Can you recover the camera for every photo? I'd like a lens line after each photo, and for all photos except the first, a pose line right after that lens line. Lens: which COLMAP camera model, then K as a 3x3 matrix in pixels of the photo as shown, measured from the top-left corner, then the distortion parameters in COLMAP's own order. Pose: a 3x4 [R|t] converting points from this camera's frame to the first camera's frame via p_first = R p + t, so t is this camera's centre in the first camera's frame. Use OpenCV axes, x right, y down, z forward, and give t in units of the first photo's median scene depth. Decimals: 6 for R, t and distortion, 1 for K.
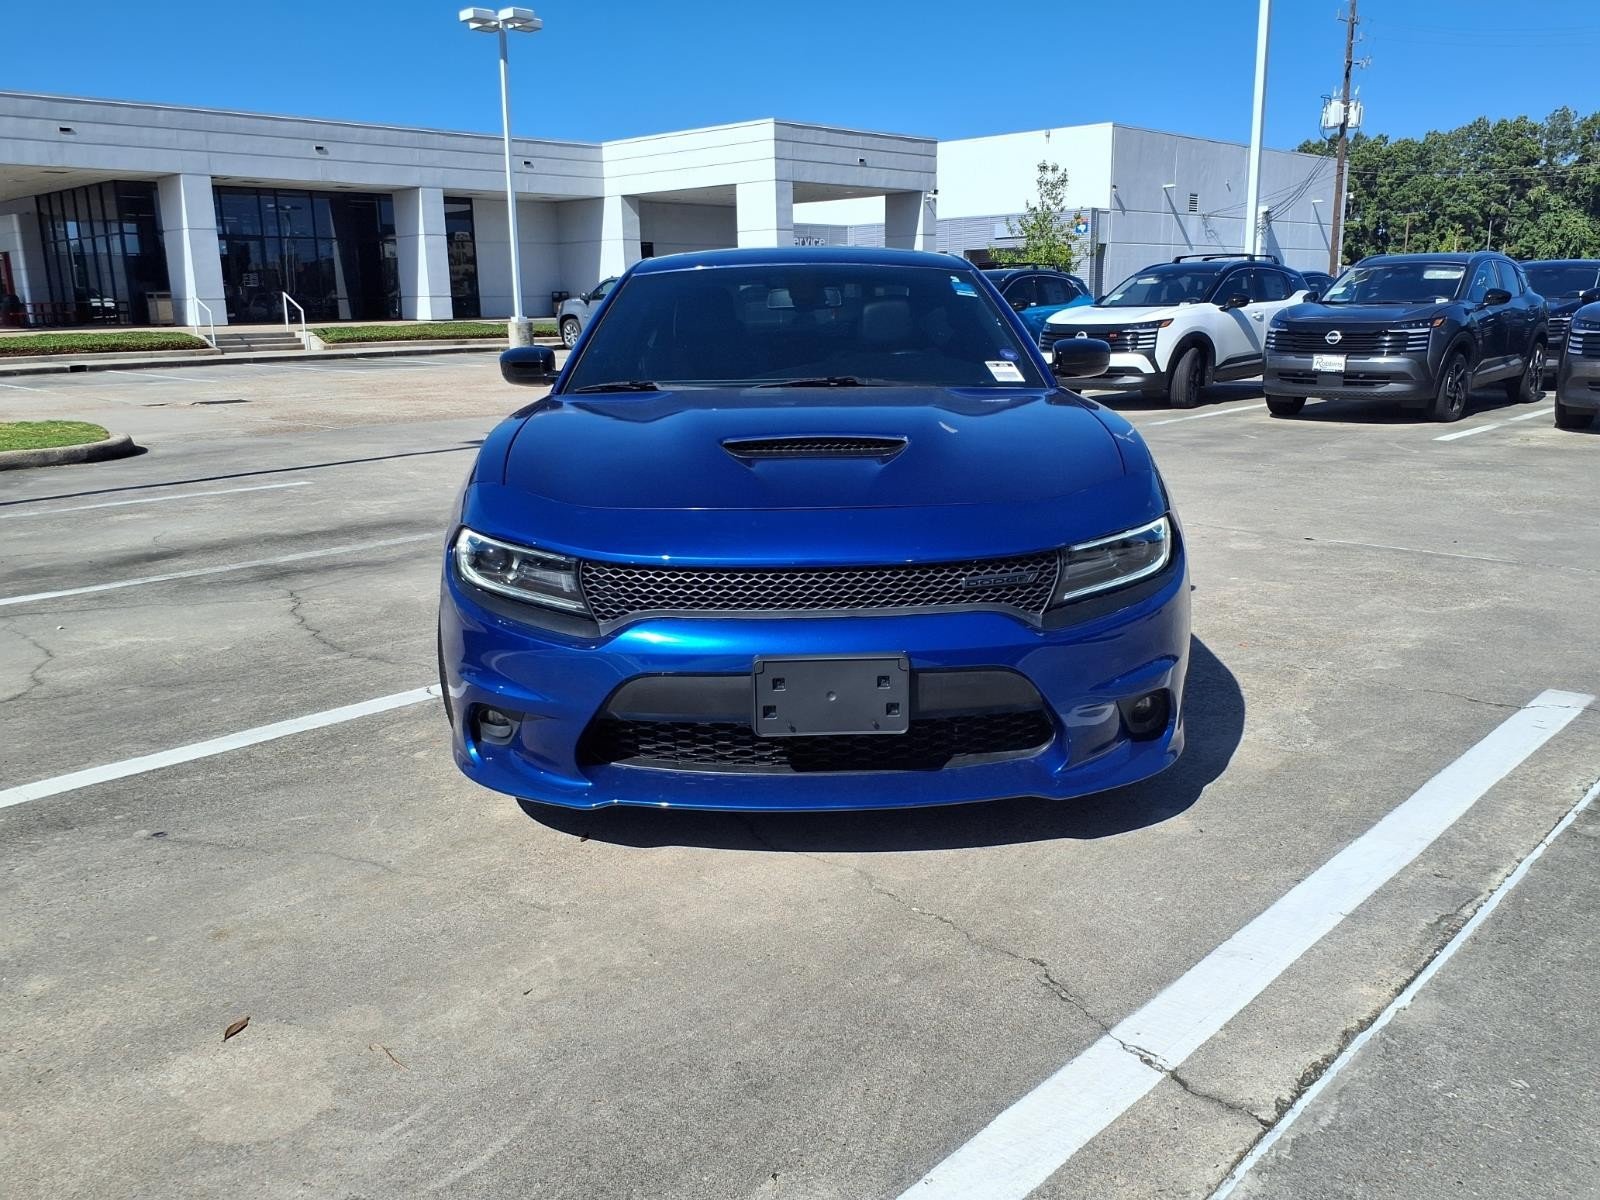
lens RADIAL K [[1295.4, 0, 806.1], [0, 1295.4, 599.5], [0, 0, 1]] dist [0.015510, -0.019900]
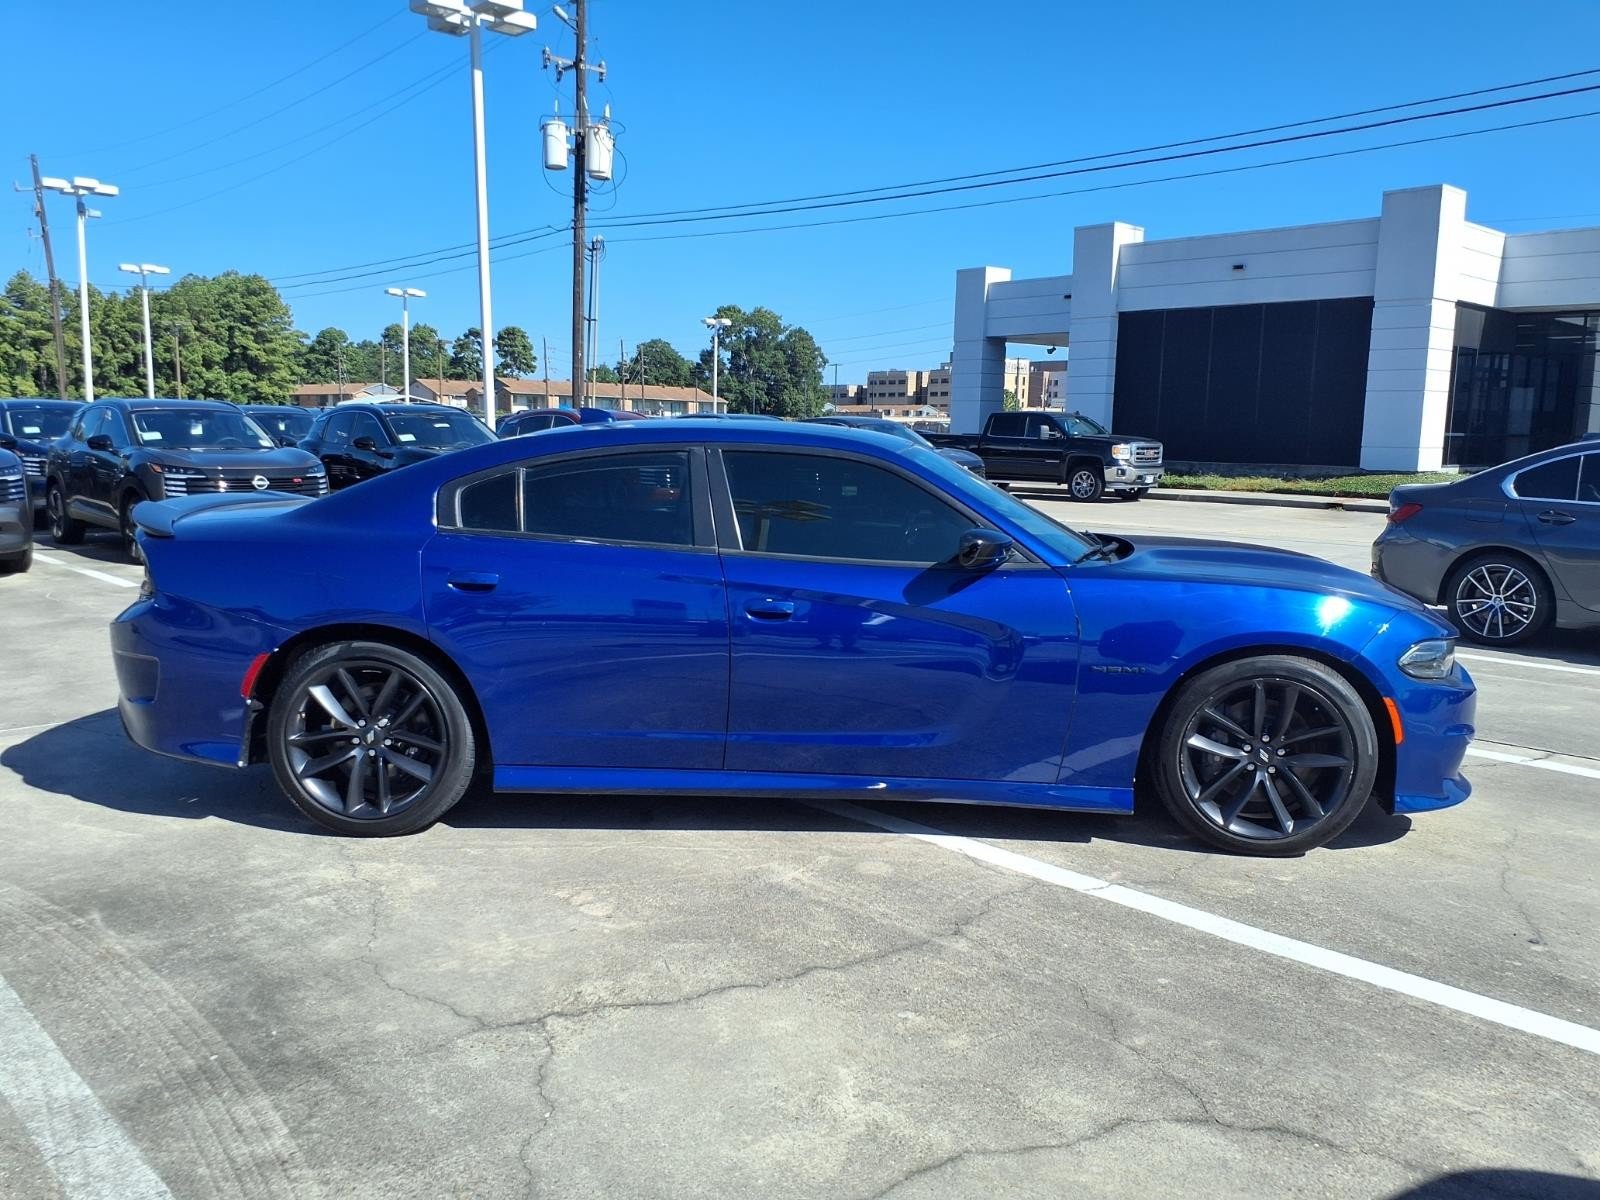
lens RADIAL K [[1295.4, 0, 806.1], [0, 1295.4, 599.5], [0, 0, 1]] dist [0.015510, -0.019900]
pose [[0.050415, -0.113479, 0.992260, -0.227582], [0.206574, 0.973224, 0.100806, -0.051280], [-0.977131, 0.199893, 0.072507, 0.204760]]
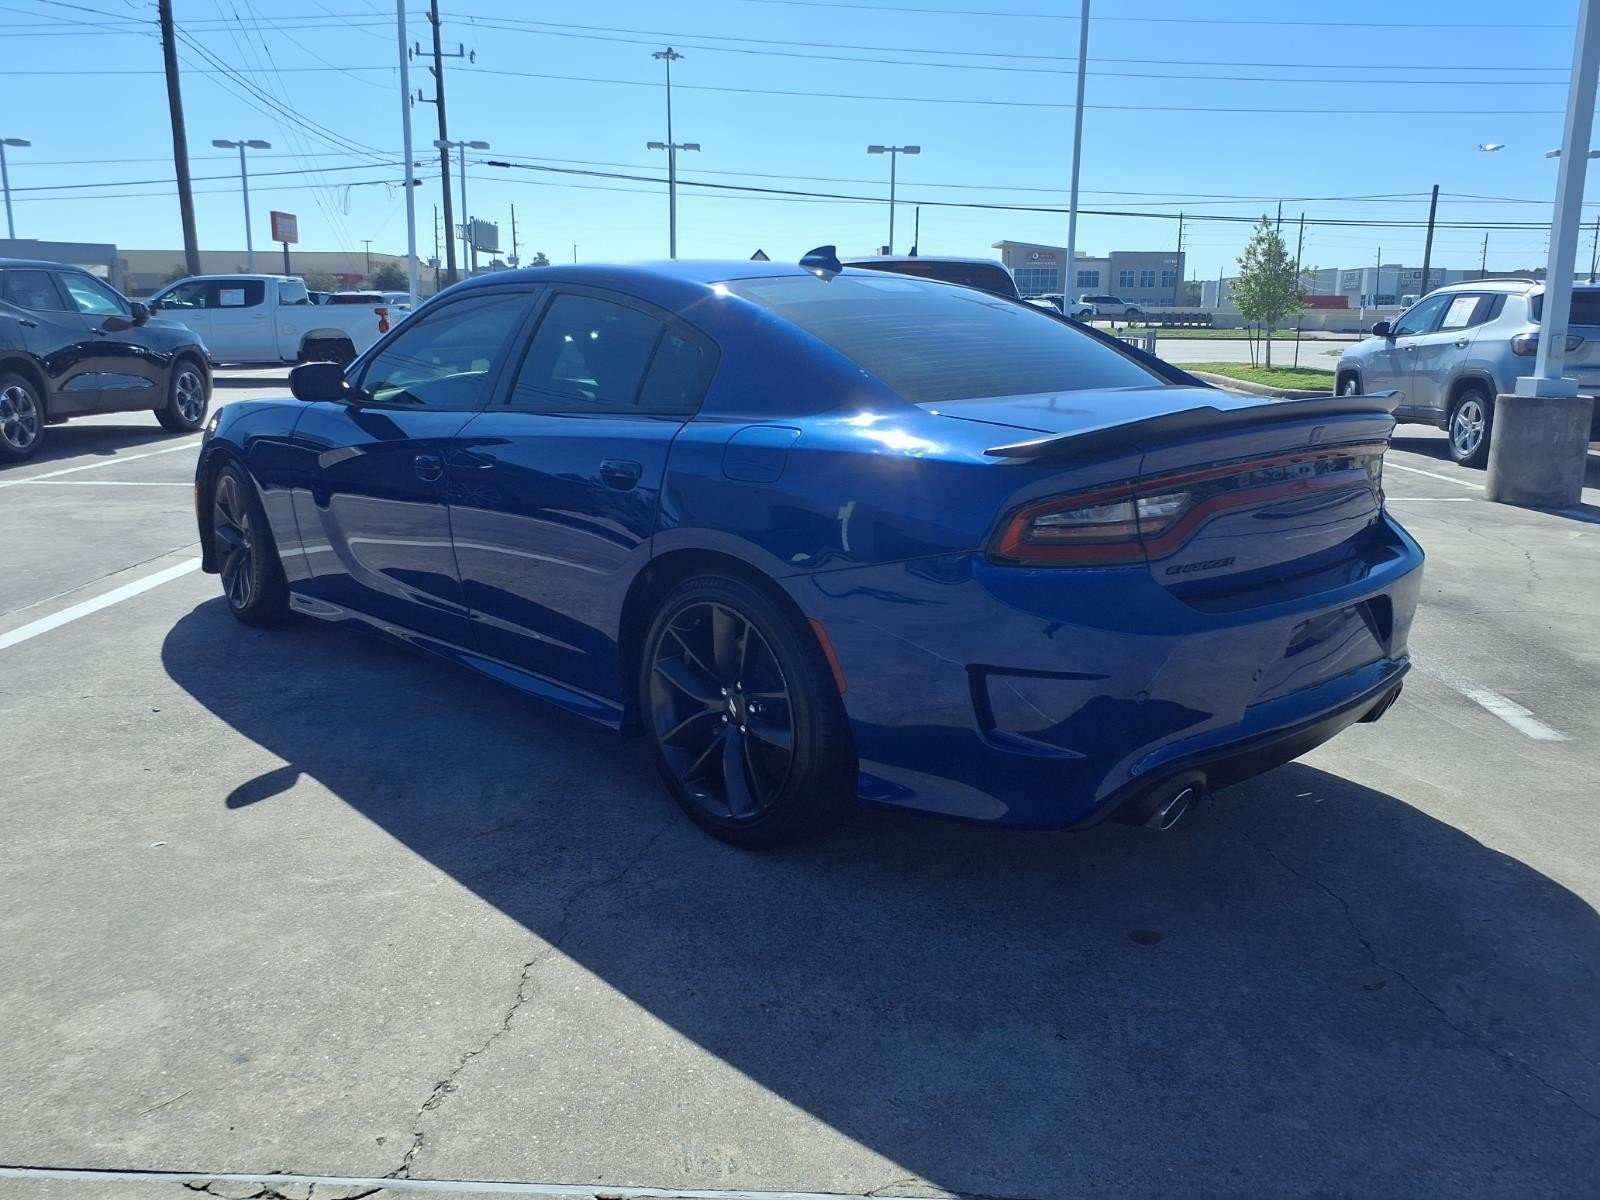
lens RADIAL K [[1295.4, 0, 806.1], [0, 1295.4, 599.5], [0, 0, 1]] dist [0.015510, -0.019900]
pose [[-0.728907, 0.151422, -0.667657, 0.121810], [-0.151800, 0.915210, 0.373292, -0.089684], [0.667571, 0.373445, -0.644118, 0.378402]]
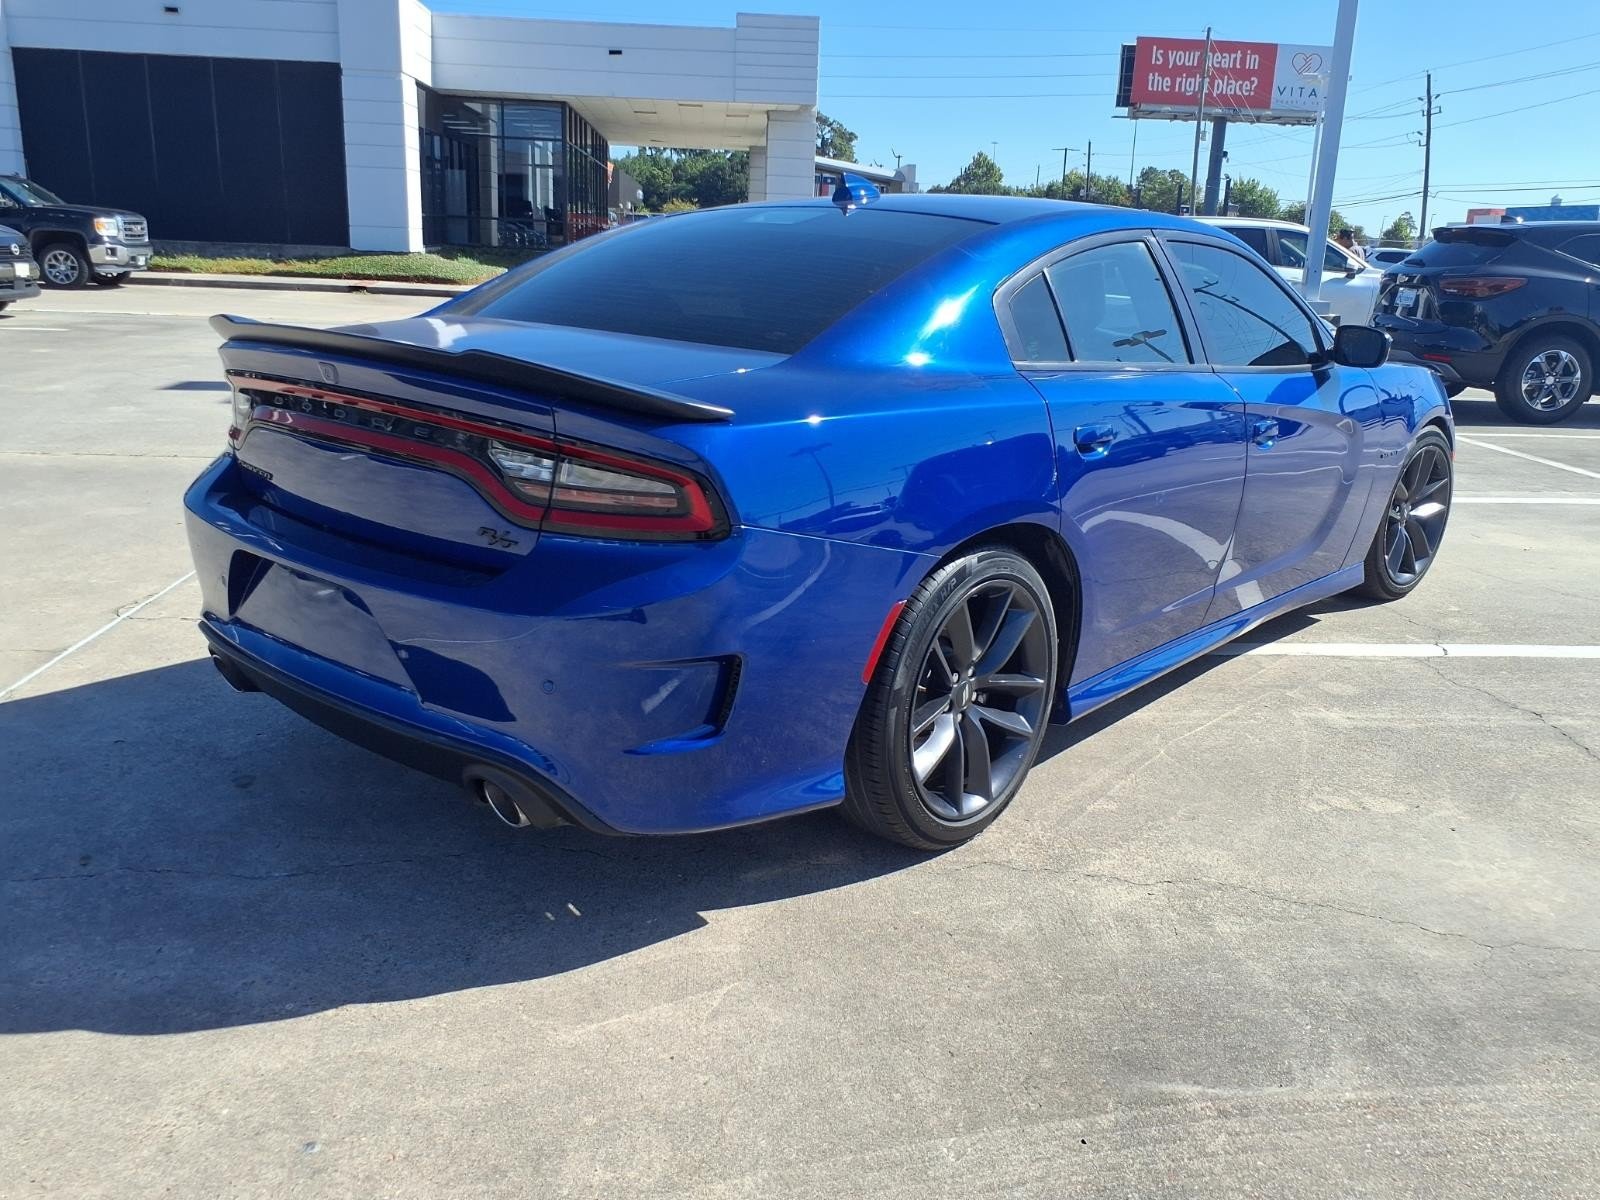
lens RADIAL K [[1295.4, 0, 806.1], [0, 1295.4, 599.5], [0, 0, 1]] dist [0.015510, -0.019900]
pose [[-0.745336, -0.190027, 0.639034, -0.106978], [0.123149, 0.902782, 0.412091, -0.087680], [-0.655216, 0.385843, -0.649474, 0.376248]]
